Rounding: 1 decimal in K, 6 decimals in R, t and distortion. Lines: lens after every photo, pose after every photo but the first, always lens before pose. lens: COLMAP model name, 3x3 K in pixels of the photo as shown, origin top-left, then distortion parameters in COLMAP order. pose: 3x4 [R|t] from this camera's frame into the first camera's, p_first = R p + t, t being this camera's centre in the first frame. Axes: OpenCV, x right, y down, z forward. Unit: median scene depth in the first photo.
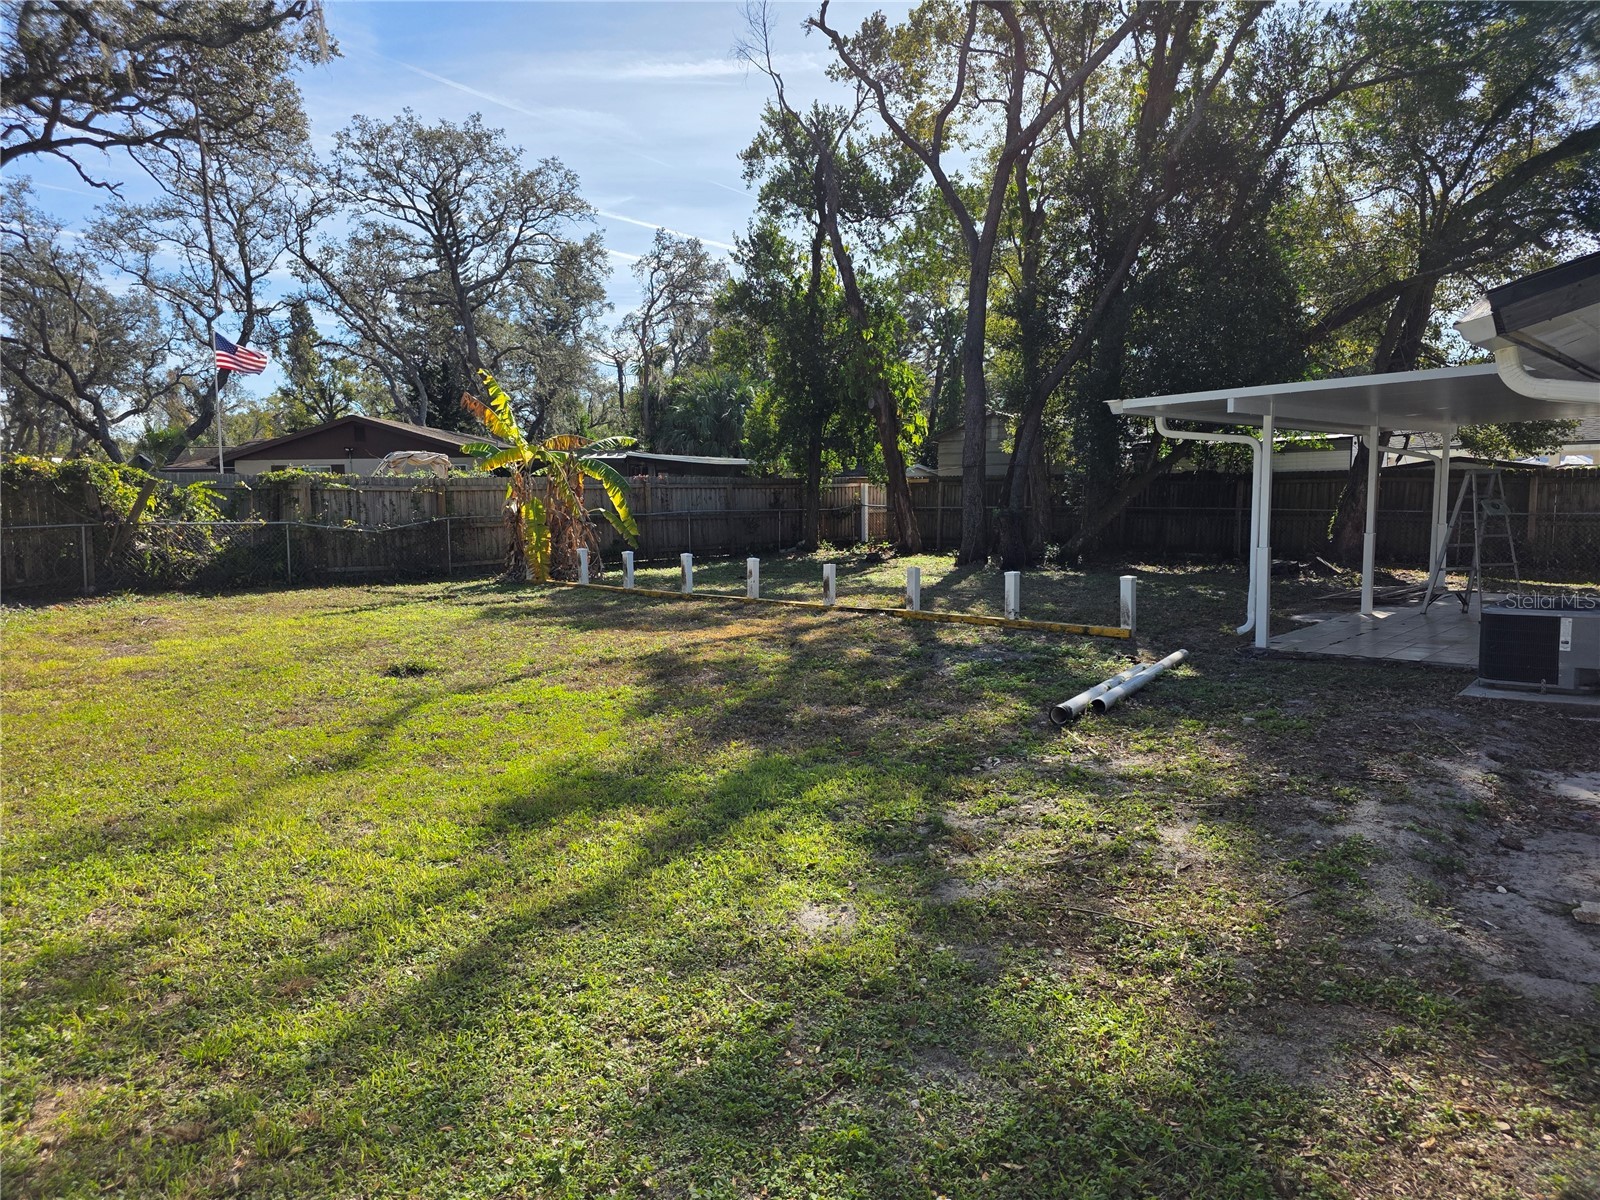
lens RADIAL K [[1070.0, 0, 804.4], [0, 1070.0, 609.1], [0, 0, 1]] dist [0.056107, -0.047828]
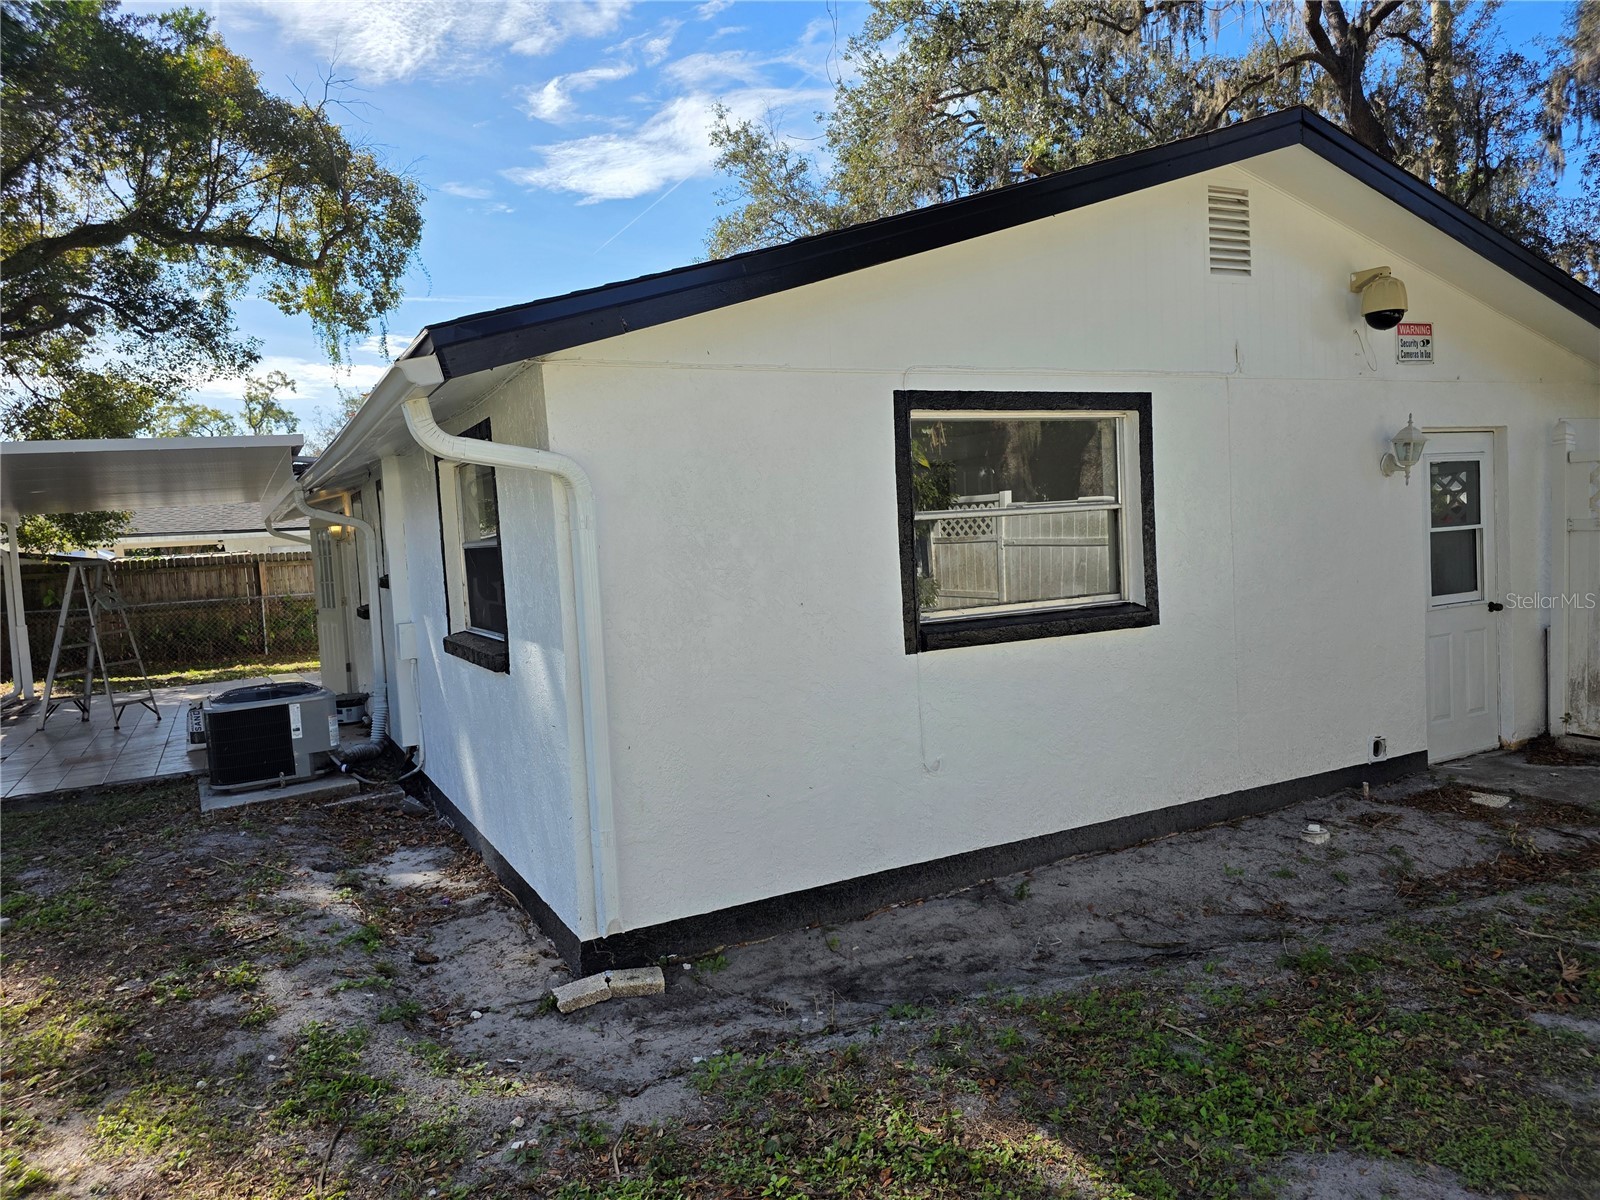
lens RADIAL K [[1070.0, 0, 793.6], [0, 1070.0, 593.6], [0, 0, 1]] dist [0.056107, -0.047828]
pose [[0.342839, -0.056111, 0.937717, -0.016990], [0.153686, 0.988115, 0.002937, -0.009993], [-0.926737, 0.143107, 0.347388, 0.103852]]
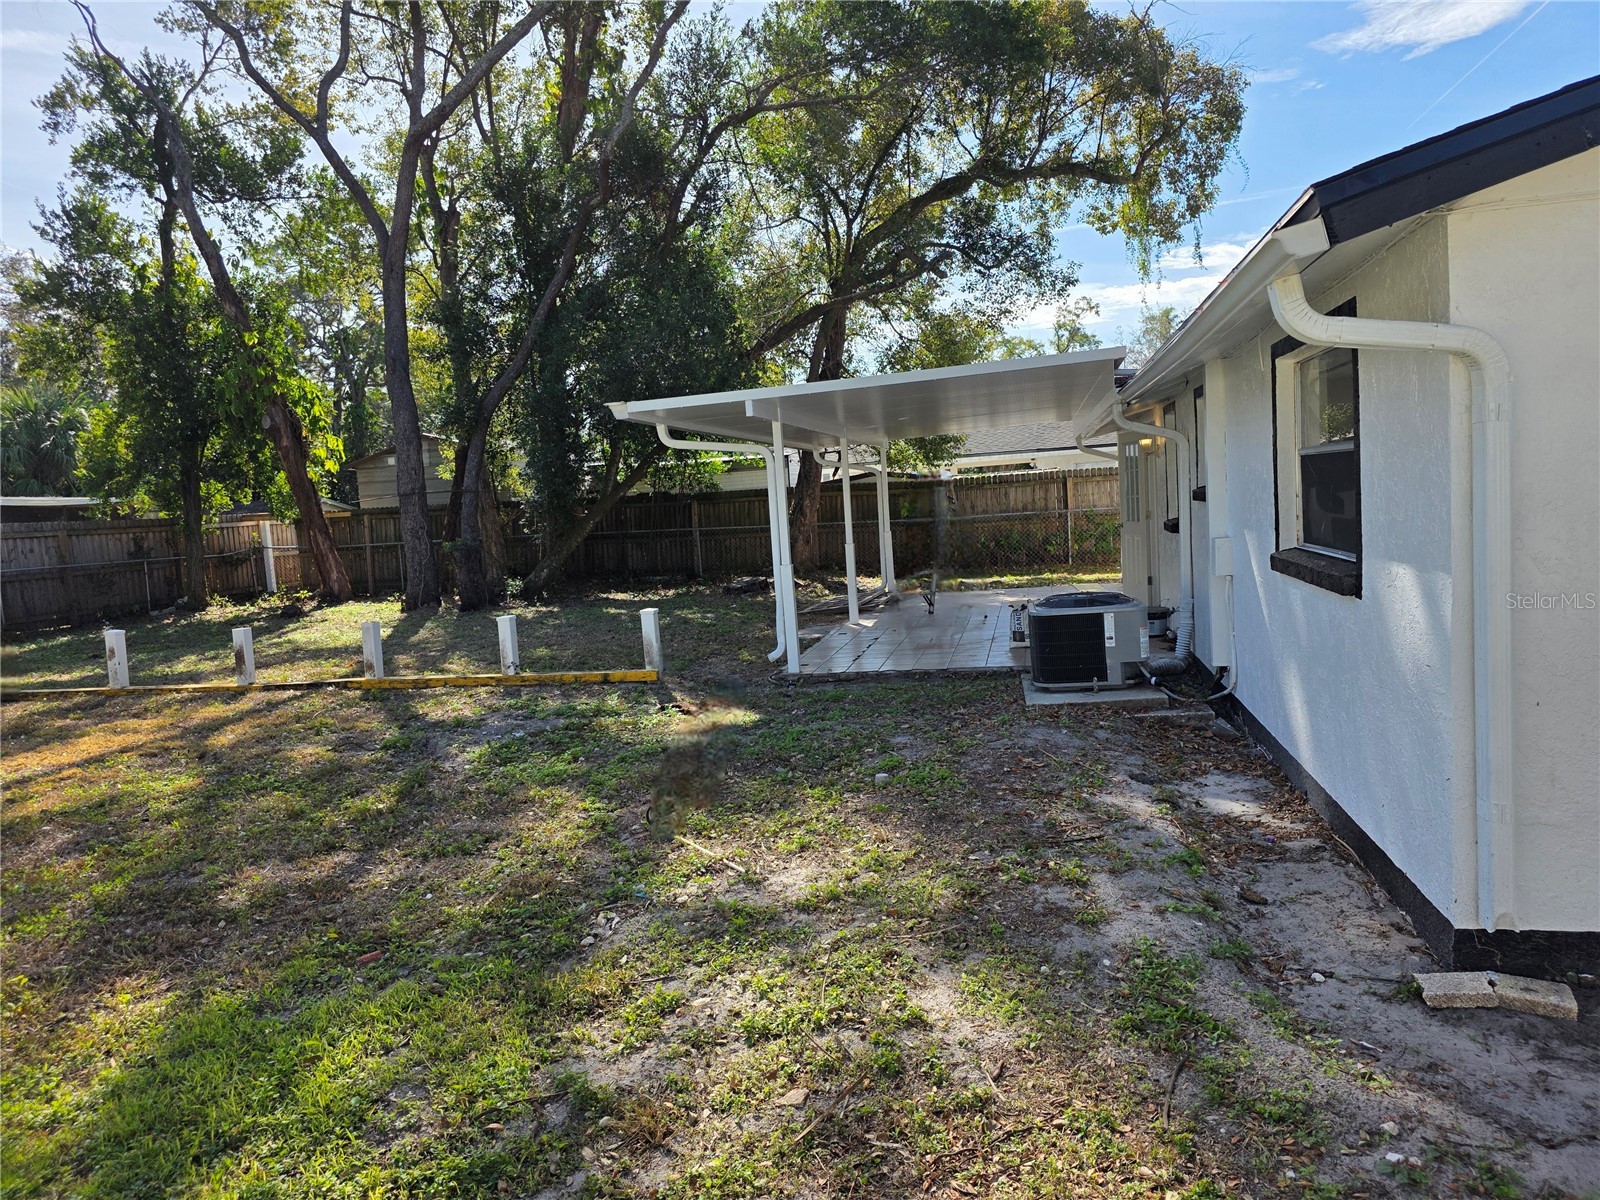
lens RADIAL K [[1070.0, 0, 808.3], [0, 1070.0, 597.3], [0, 0, 1]] dist [0.056107, -0.047828]
pose [[0.860260, -0.086776, 0.502416, -0.009773], [0.106290, 0.994282, -0.010265, -0.010841], [-0.498653, 0.062232, 0.864565, 0.124257]]
